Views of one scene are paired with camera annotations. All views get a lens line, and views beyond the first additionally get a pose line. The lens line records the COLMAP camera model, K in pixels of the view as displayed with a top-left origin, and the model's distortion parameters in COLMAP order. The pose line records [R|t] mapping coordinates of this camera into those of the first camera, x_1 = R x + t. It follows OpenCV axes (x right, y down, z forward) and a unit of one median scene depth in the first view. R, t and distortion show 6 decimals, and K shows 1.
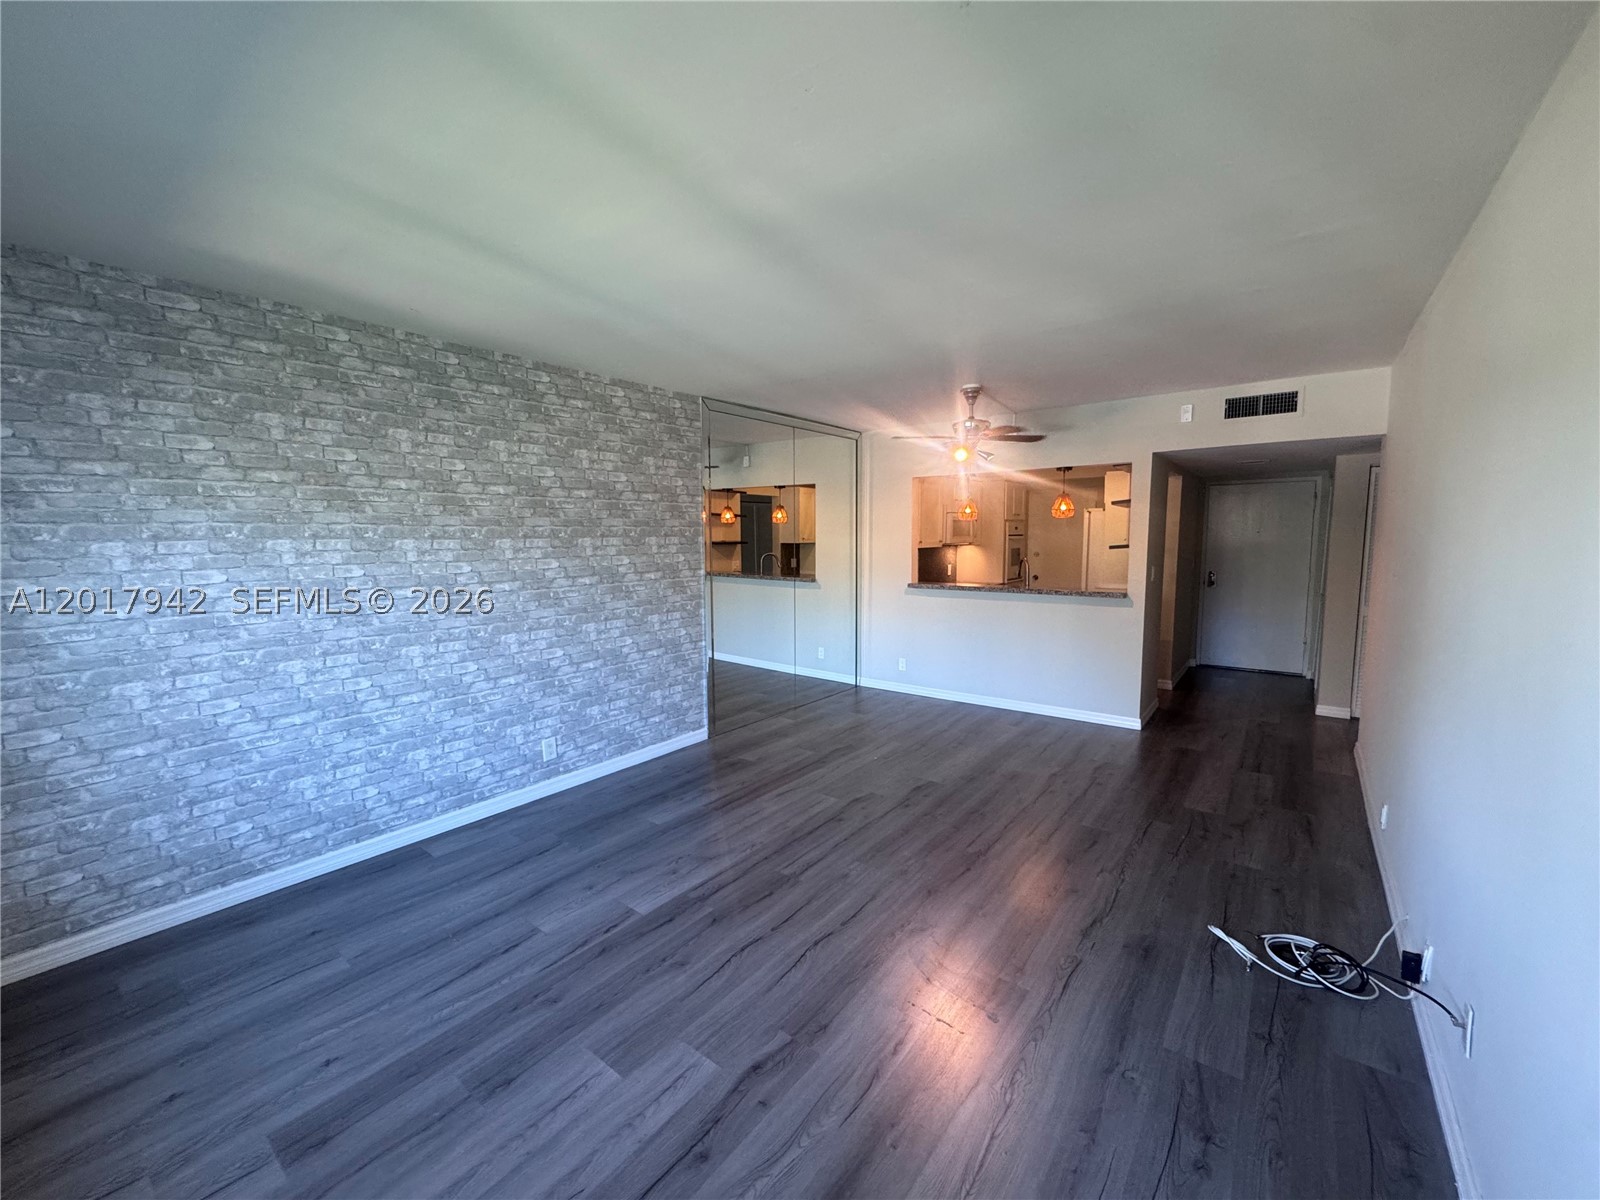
lens RADIAL K [[643.0, 0, 800.1], [0, 643.0, 596.5], [0, 0, 1]] dist [-0.000270, -0.000013]
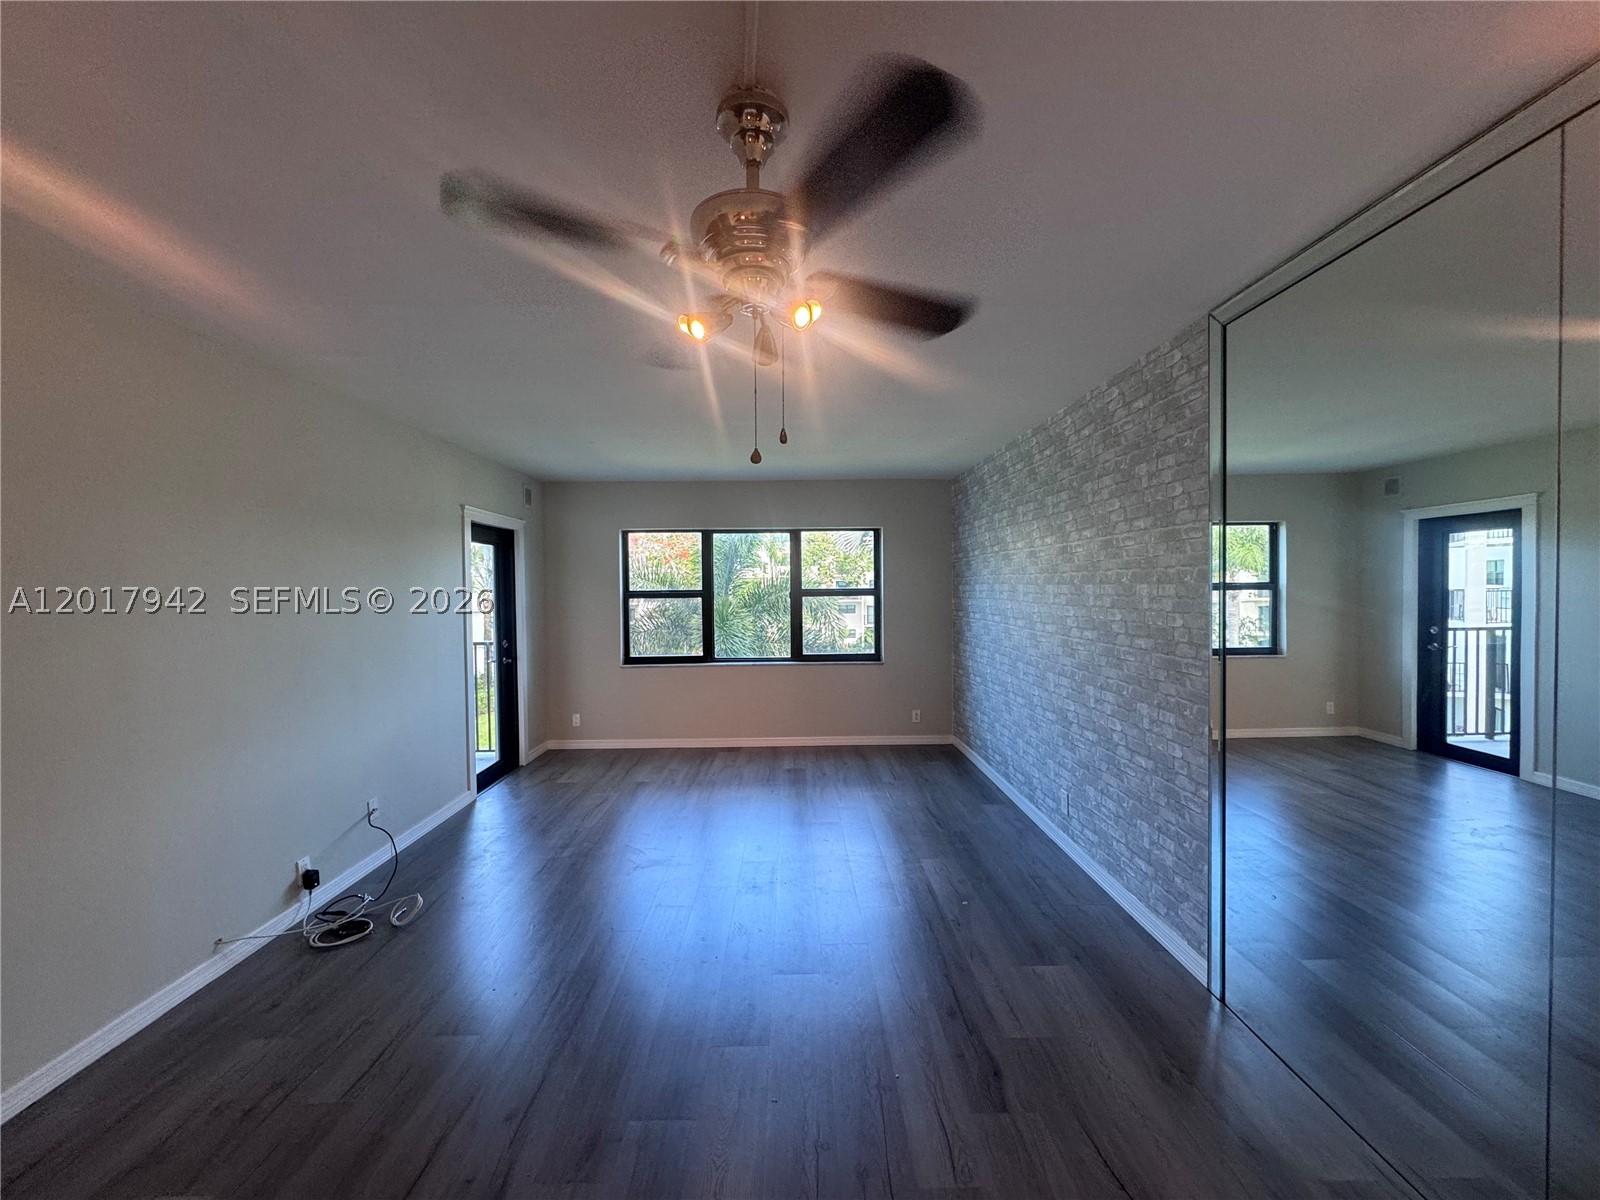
lens RADIAL K [[643.0, 0, 800.4], [0, 643.0, 599.7], [0, 0, 1]] dist [-0.000270, -0.000013]
pose [[-0.782034, 0.031165, -0.622456, 0.470695], [-0.041427, 0.993941, 0.101812, -0.135102], [0.621858, 0.105407, -0.776004, 1.344166]]
